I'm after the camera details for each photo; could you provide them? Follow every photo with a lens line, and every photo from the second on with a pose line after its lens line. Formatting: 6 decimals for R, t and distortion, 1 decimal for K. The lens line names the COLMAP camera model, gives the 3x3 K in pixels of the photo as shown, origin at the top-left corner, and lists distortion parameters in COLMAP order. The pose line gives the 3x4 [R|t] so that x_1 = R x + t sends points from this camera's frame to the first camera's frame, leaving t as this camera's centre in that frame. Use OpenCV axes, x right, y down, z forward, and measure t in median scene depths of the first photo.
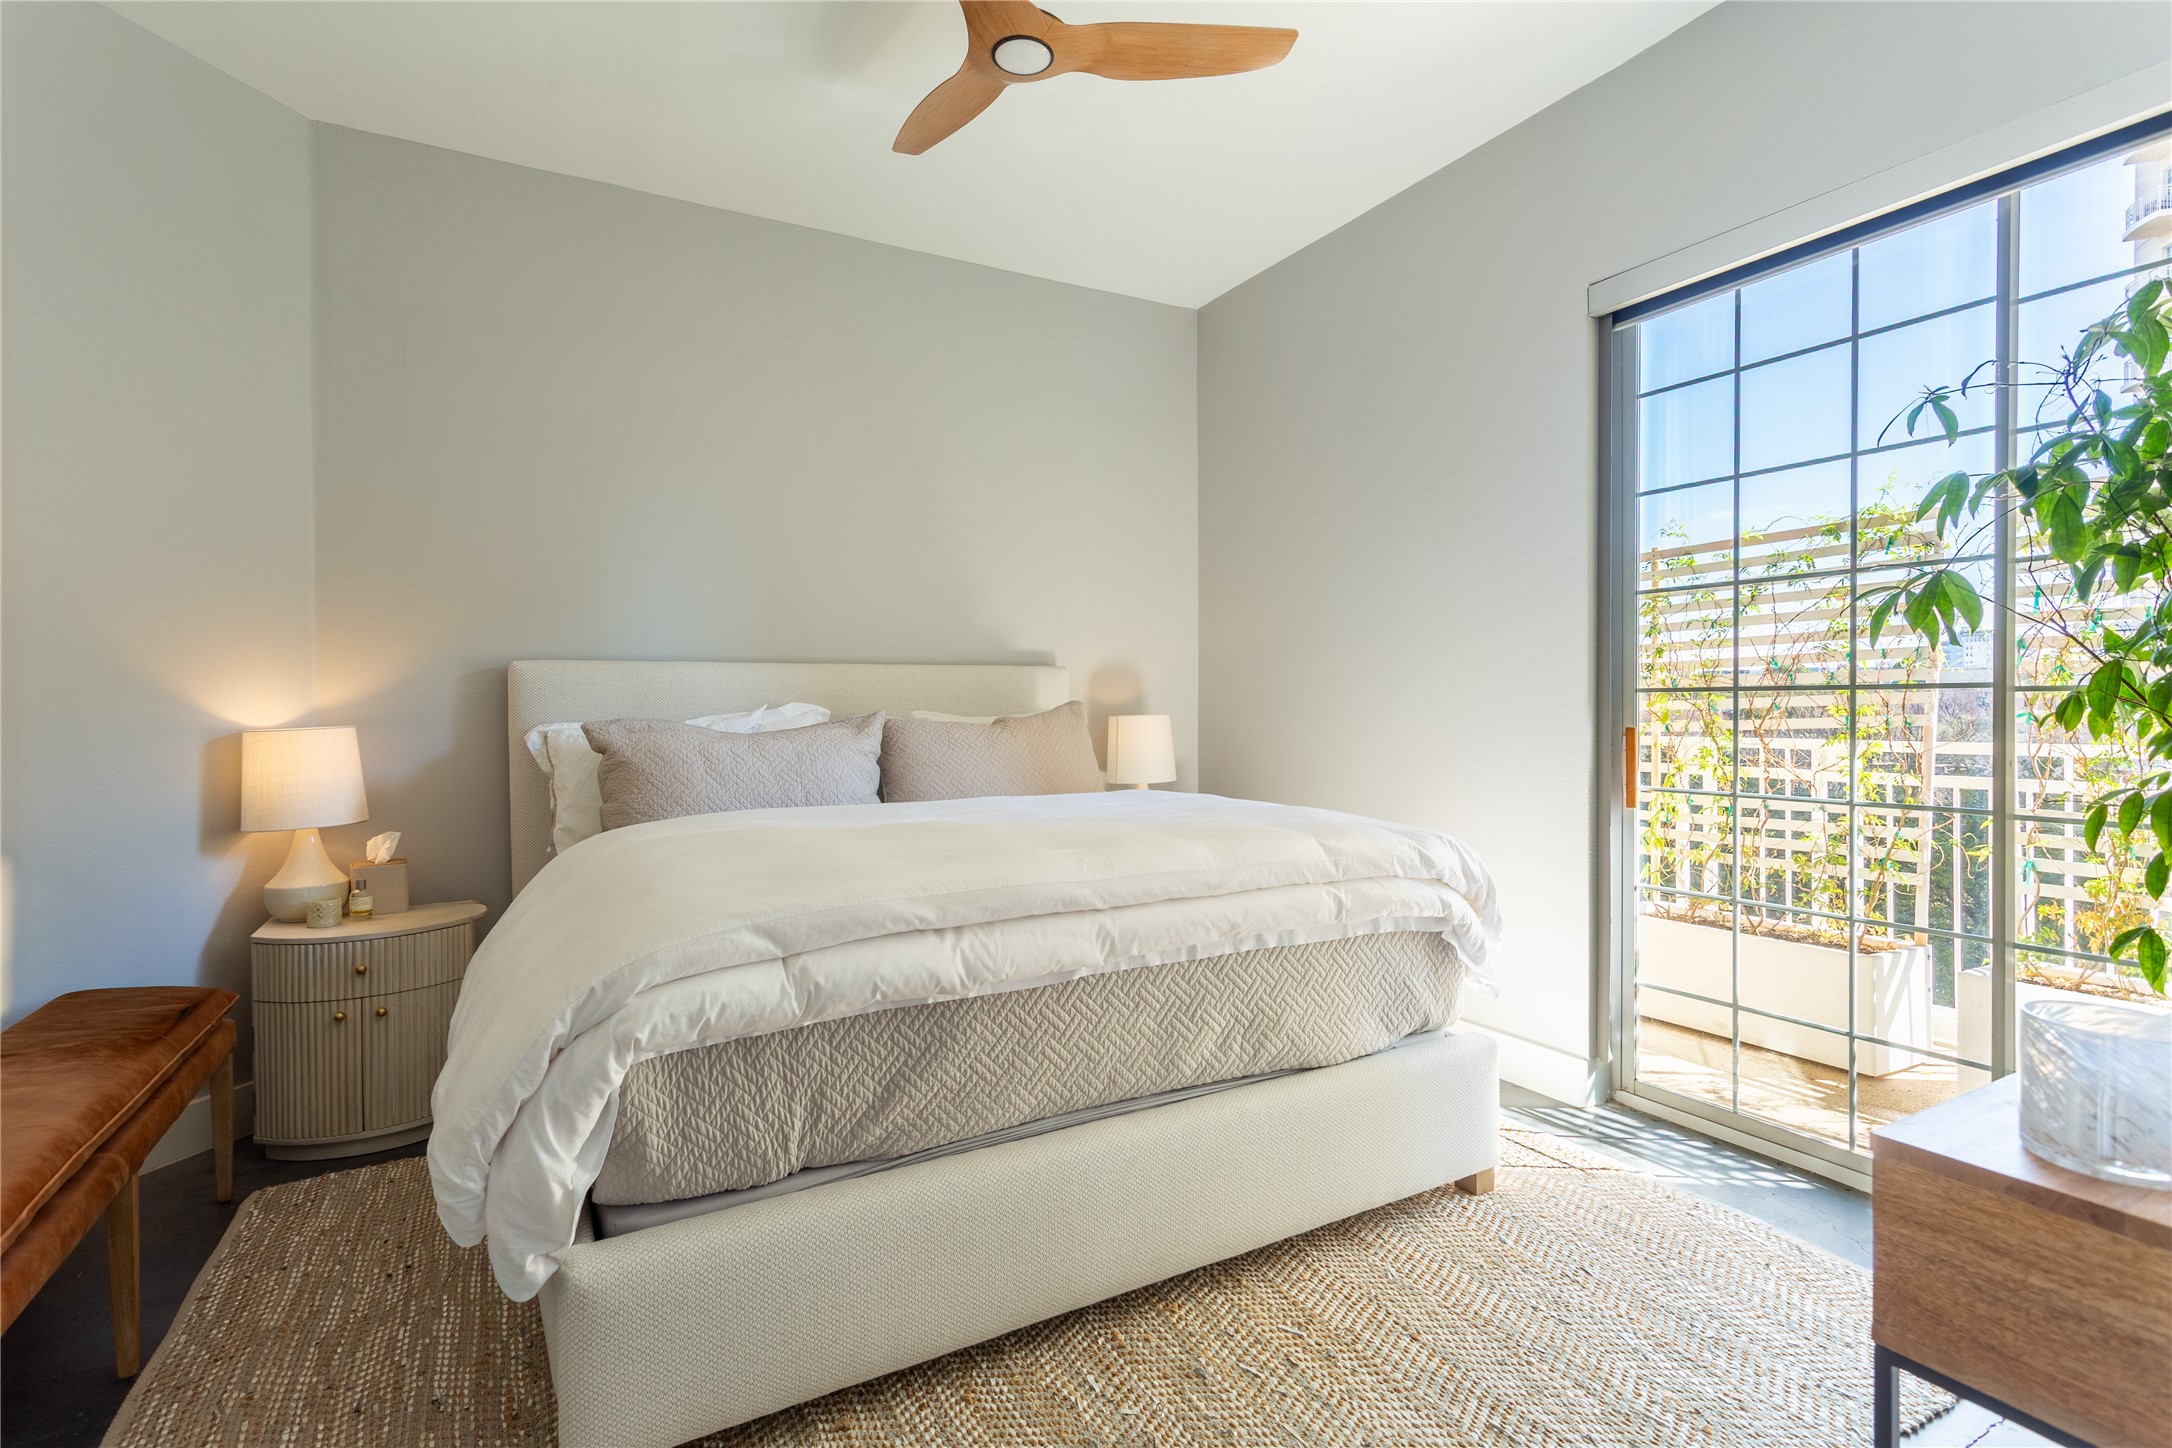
lens RADIAL K [[1045.4, 0, 1099.5], [0, 1045.4, 719.4], [0, 0, 1]] dist [0.005886, 0.001566]
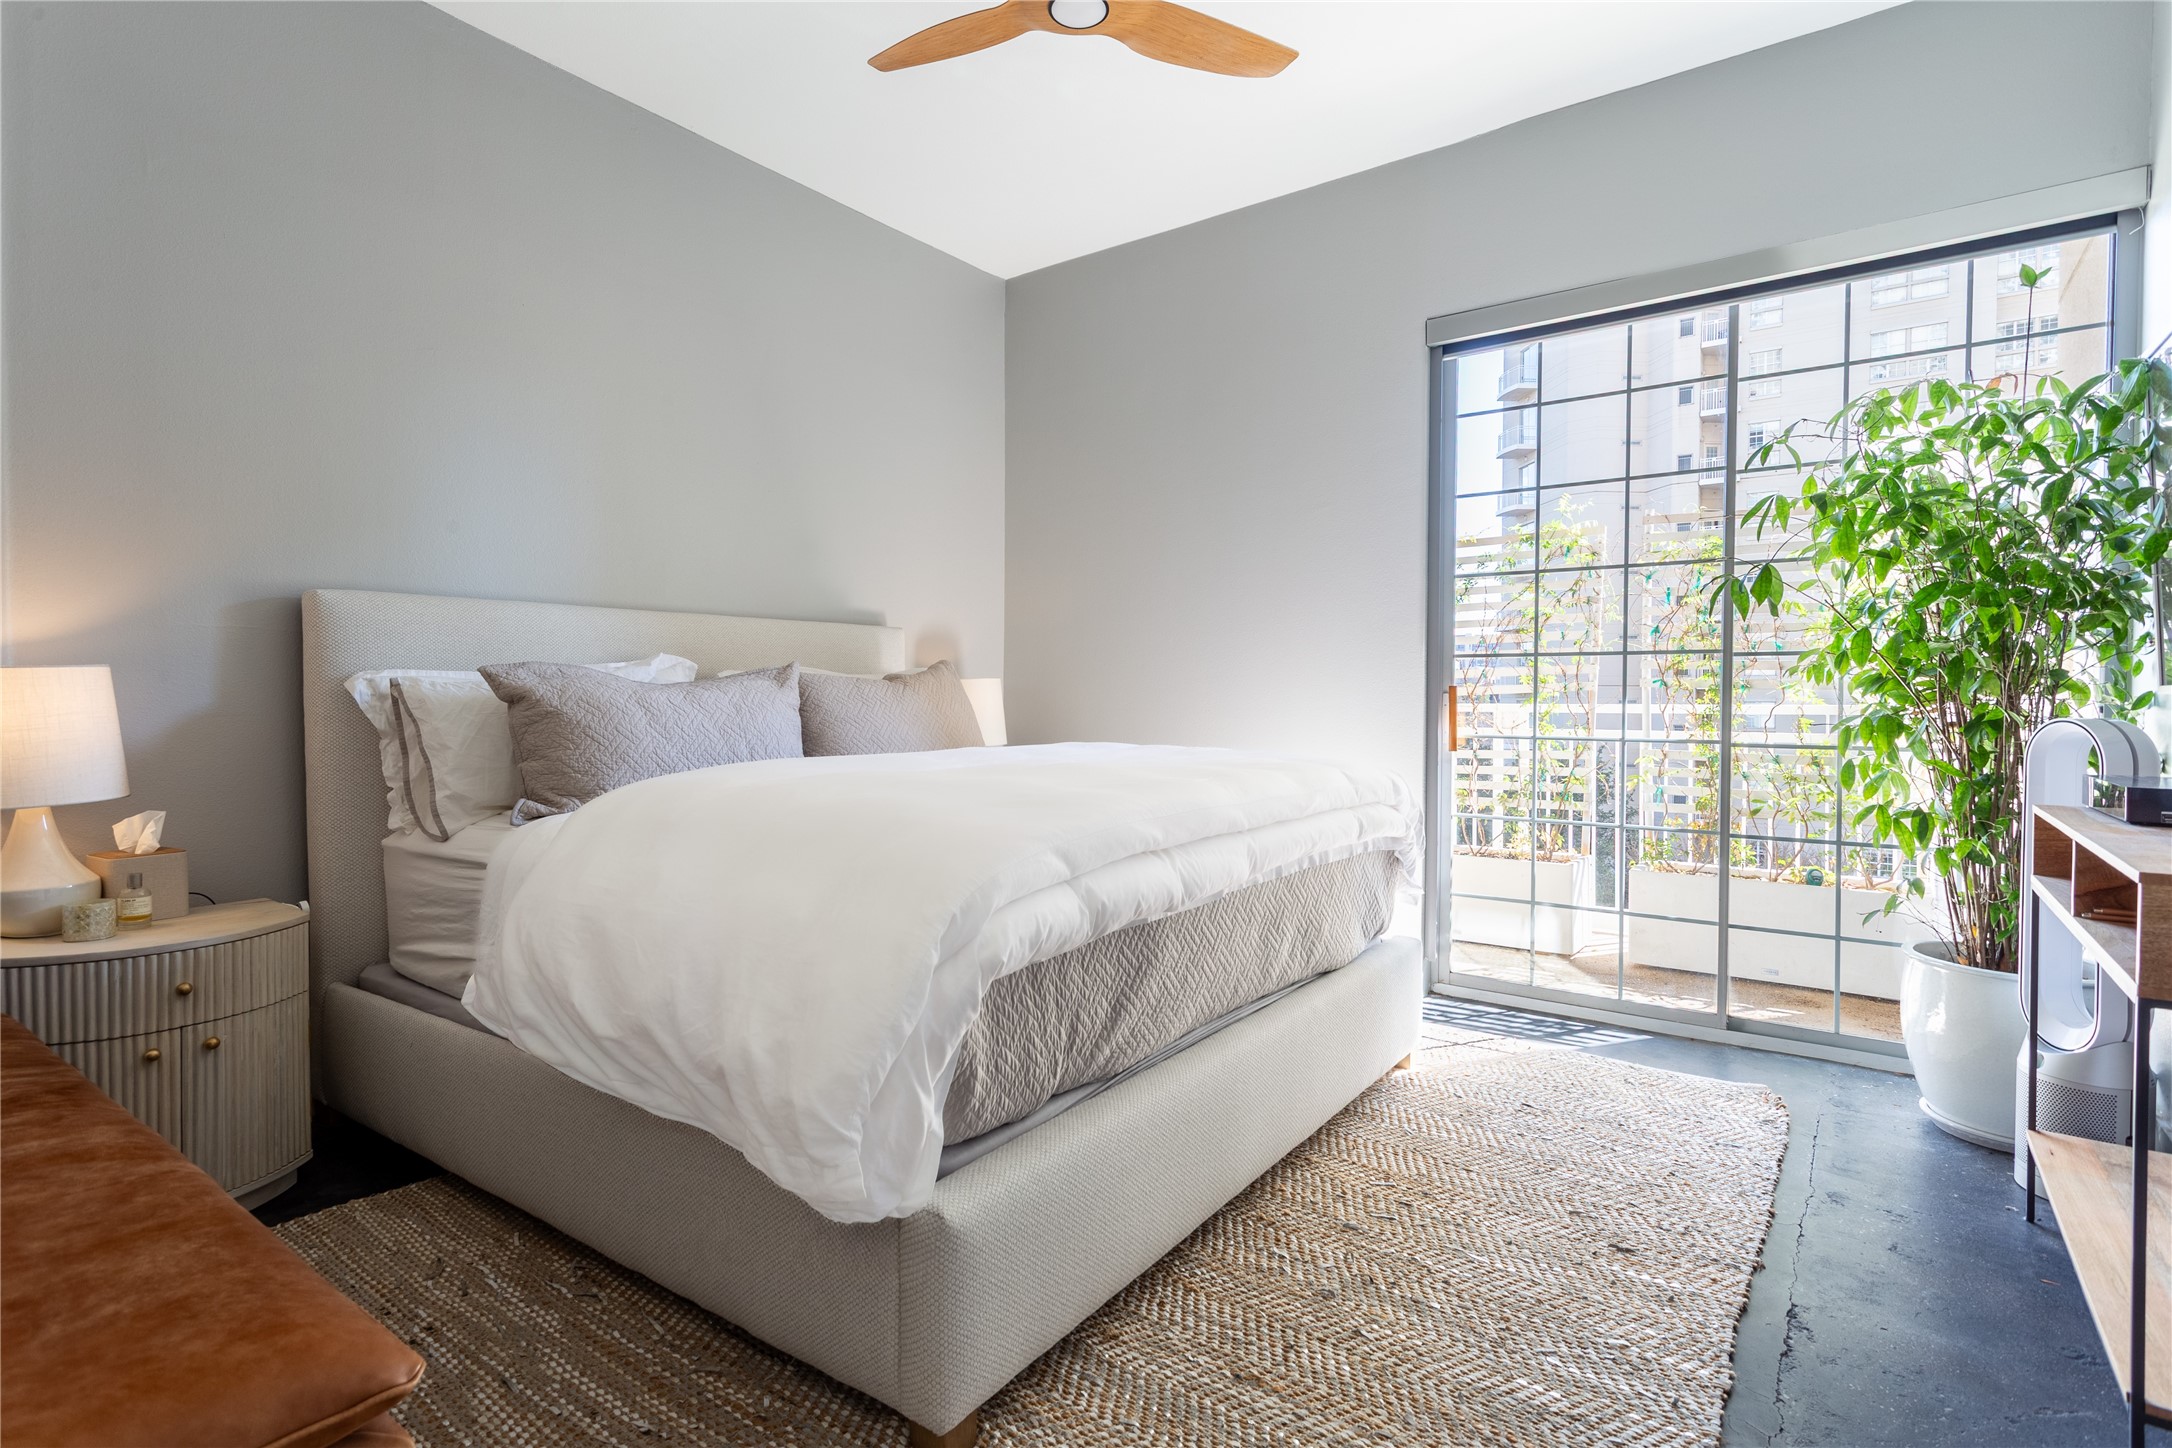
lens RADIAL K [[1045.4, 0, 1141.7], [0, 1045.4, 715.4], [0, 0, 1]] dist [0.005886, 0.001566]
pose [[0.910820, -0.003322, 0.412790, -0.491463], [-0.000363, 0.999961, 0.008849, 0.046921], [-0.412803, -0.008210, 0.910783, 0.049068]]
